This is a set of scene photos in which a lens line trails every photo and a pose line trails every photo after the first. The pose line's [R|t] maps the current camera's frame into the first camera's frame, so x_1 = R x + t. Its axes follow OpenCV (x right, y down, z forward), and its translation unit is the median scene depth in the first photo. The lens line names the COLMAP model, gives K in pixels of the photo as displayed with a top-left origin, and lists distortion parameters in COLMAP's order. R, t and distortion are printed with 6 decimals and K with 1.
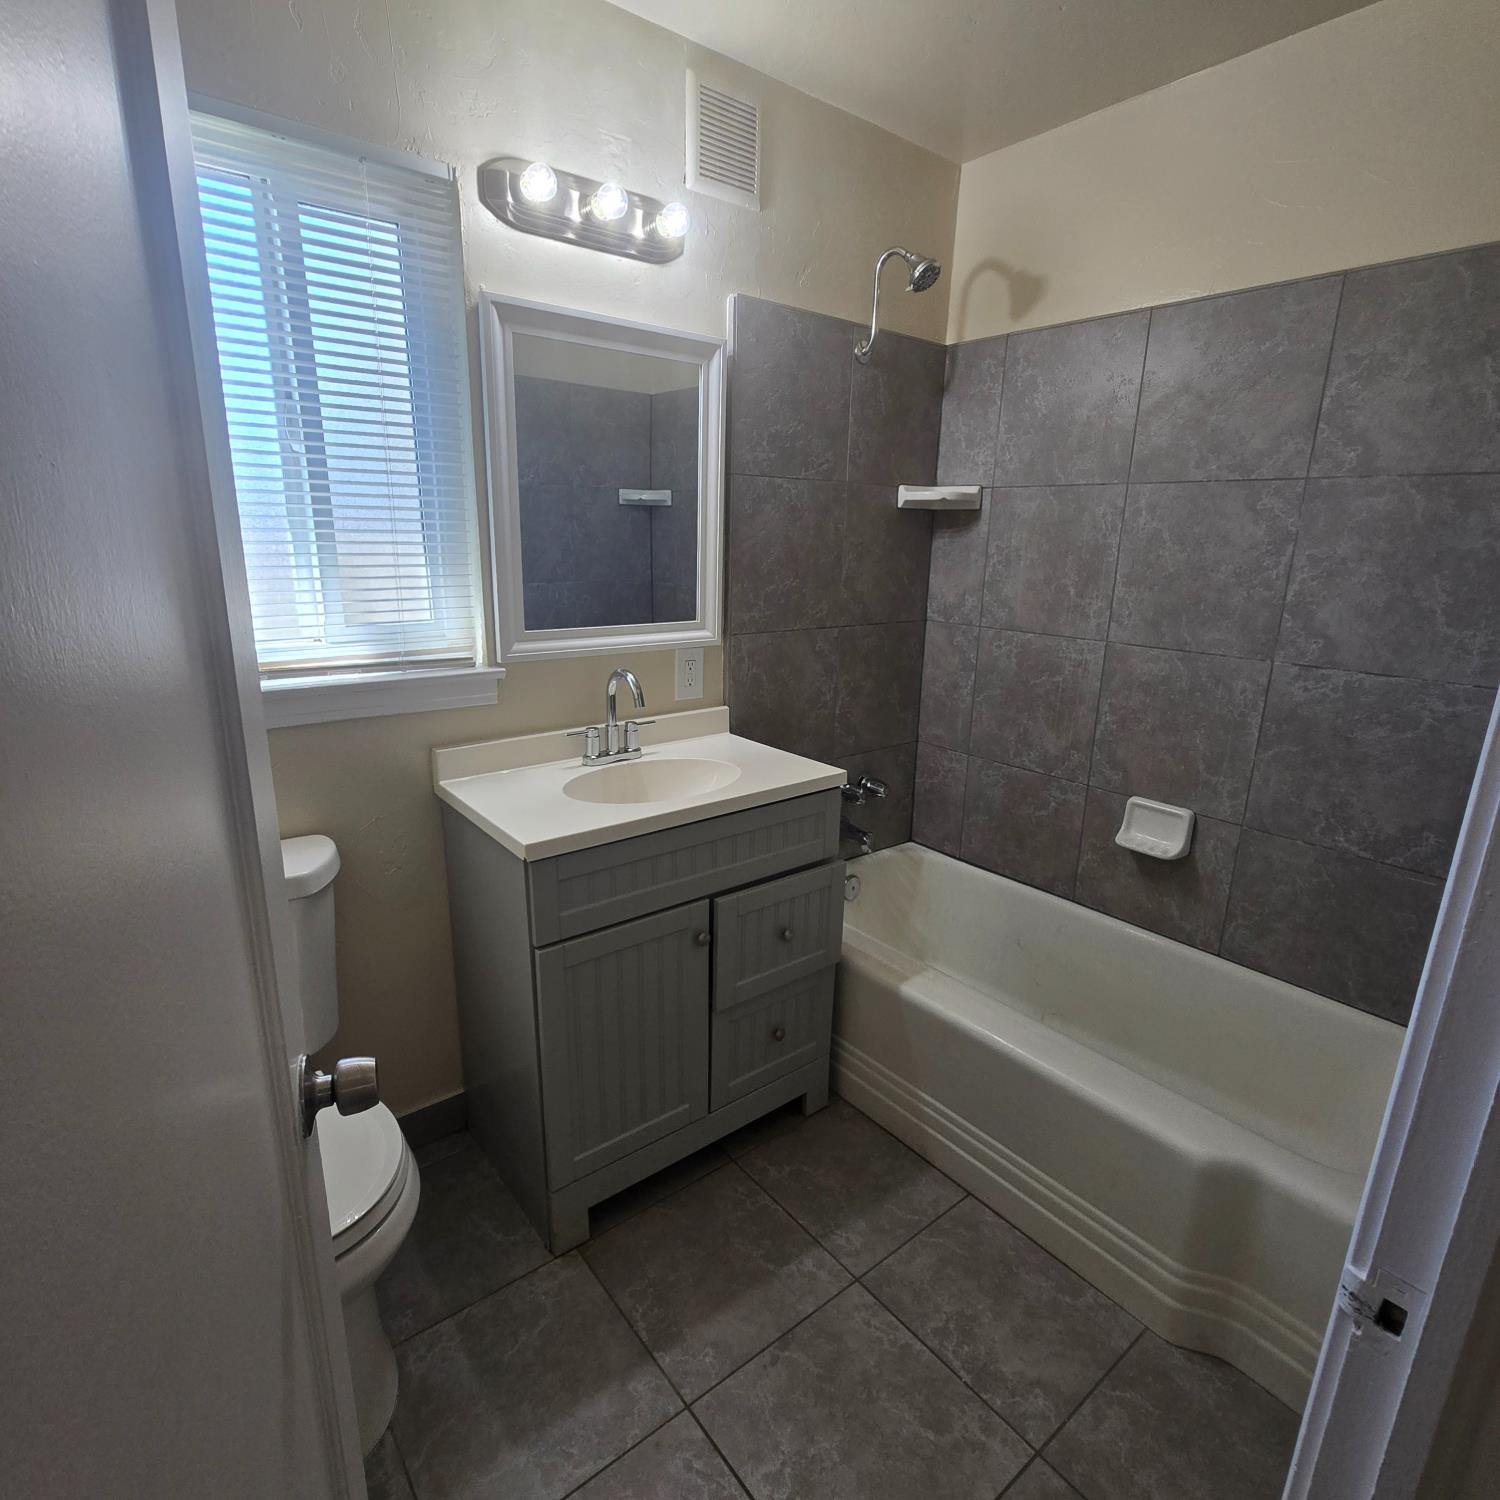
lens RADIAL K [[836.2, 0, 732.6], [0, 836.2, 749.9], [0, 0, 1]] dist [-0.021005, -0.000969]
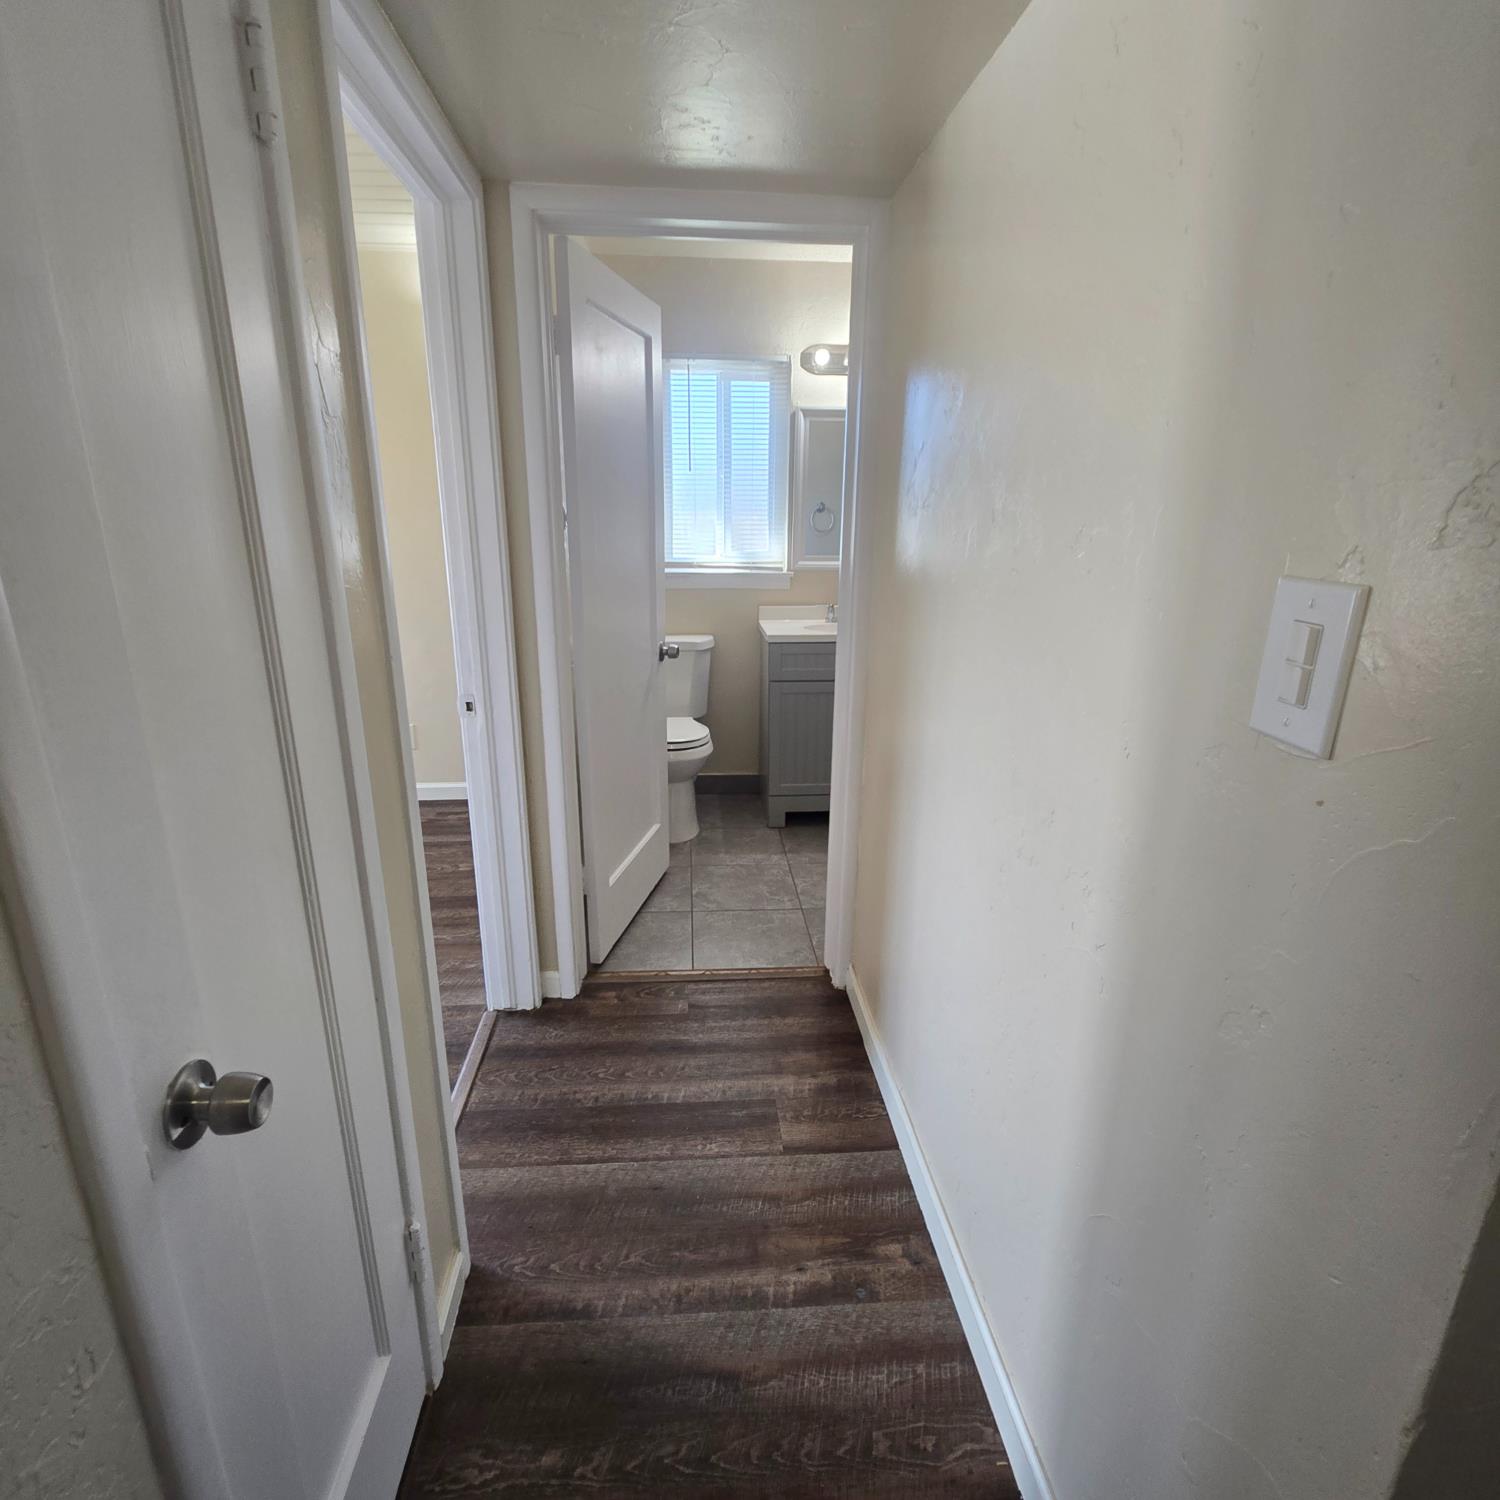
lens RADIAL K [[836.2, 0, 732.6], [0, 836.2, 749.9], [0, 0, 1]] dist [-0.021005, -0.000969]
pose [[0.829018, 0.155800, -0.537080, 0.959448], [-0.137725, 0.987707, 0.073932, 0.252190], [0.541997, 0.012679, 0.840285, -1.053740]]
